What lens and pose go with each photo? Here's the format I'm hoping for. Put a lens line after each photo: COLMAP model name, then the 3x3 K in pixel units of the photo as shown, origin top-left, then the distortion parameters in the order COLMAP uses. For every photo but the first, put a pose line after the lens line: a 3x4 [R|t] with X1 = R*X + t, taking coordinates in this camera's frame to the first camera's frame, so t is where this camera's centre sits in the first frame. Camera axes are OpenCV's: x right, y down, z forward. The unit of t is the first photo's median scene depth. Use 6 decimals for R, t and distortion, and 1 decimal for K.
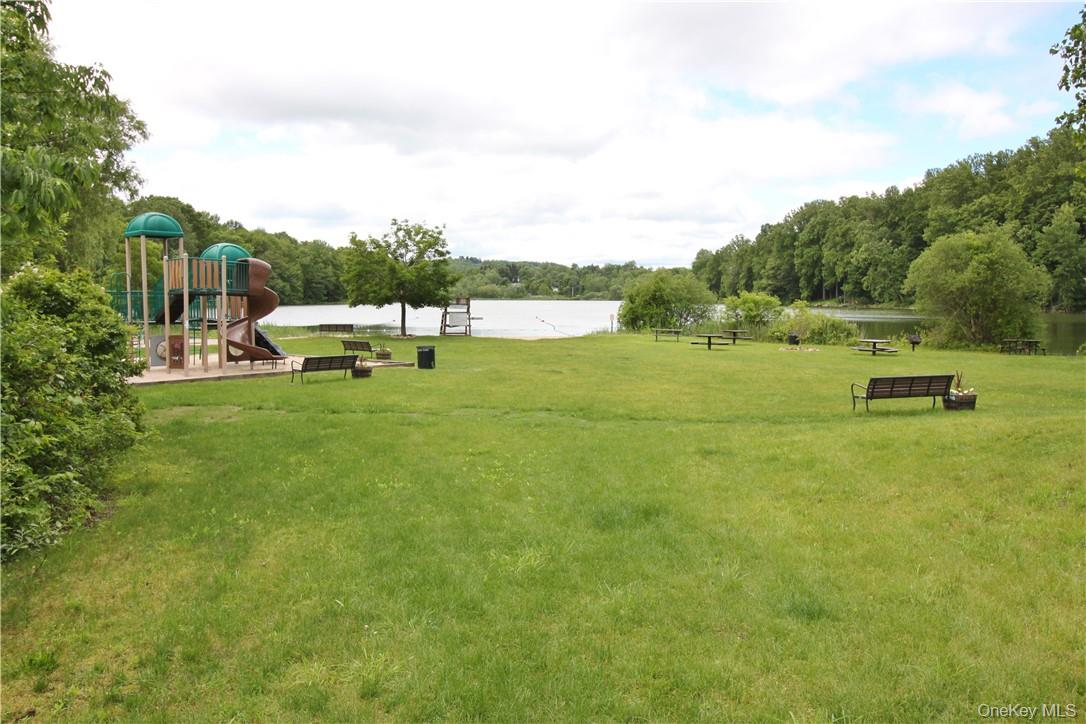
lens RADIAL K [[855.5, 0, 536.0], [0, 855.5, 360.5], [0, 0, 1]] dist [-0.001730, 0.003146]
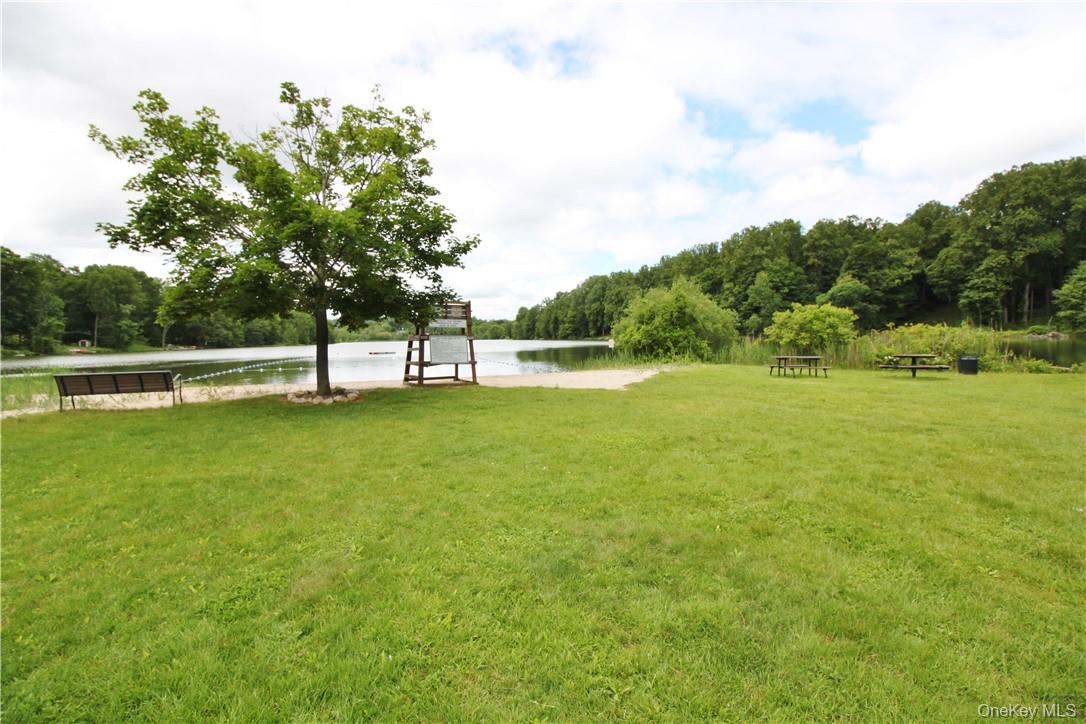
lens RADIAL K [[508.1, 0, 547.8], [0, 508.1, 357.7], [0, 0, 1]] dist [-0.014679, -0.003970]
pose [[0.965666, -0.033499, 0.257616, -0.021243], [0.042619, 0.998644, -0.029899, -0.006408], [-0.256265, 0.039852, 0.965785, 0.138397]]
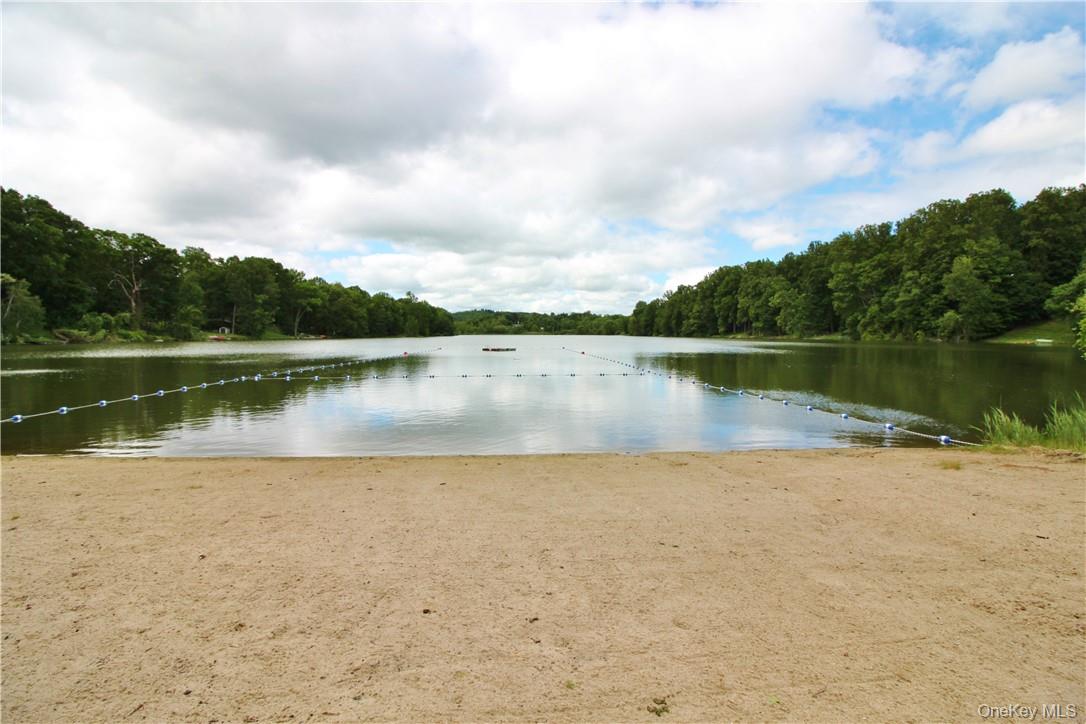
lens RADIAL K [[508.1, 0, 545.1], [0, 508.1, 363.3], [0, 0, 1]] dist [-0.014679, -0.003970]
pose [[0.999343, -0.005300, 0.035852, -0.021167], [0.005842, 0.999870, -0.015022, -0.012581], [-0.035768, 0.015222, 0.999244, 0.215407]]
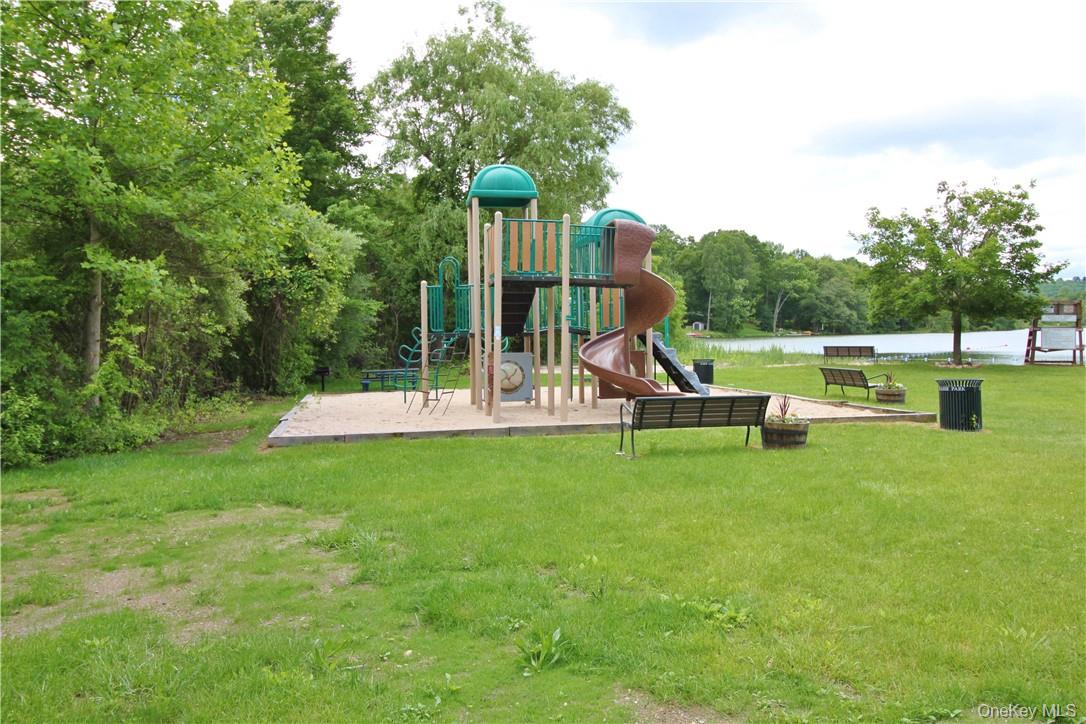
lens RADIAL K [[855.5, 0, 531.6], [0, 855.5, 351.0], [0, 0, 1]] dist [-0.001730, 0.003146]
pose [[0.794008, 0.001545, -0.607905, -0.003642], [-0.030981, 0.998800, -0.037928, -0.000893], [0.607117, 0.048949, 0.793103, 0.056219]]
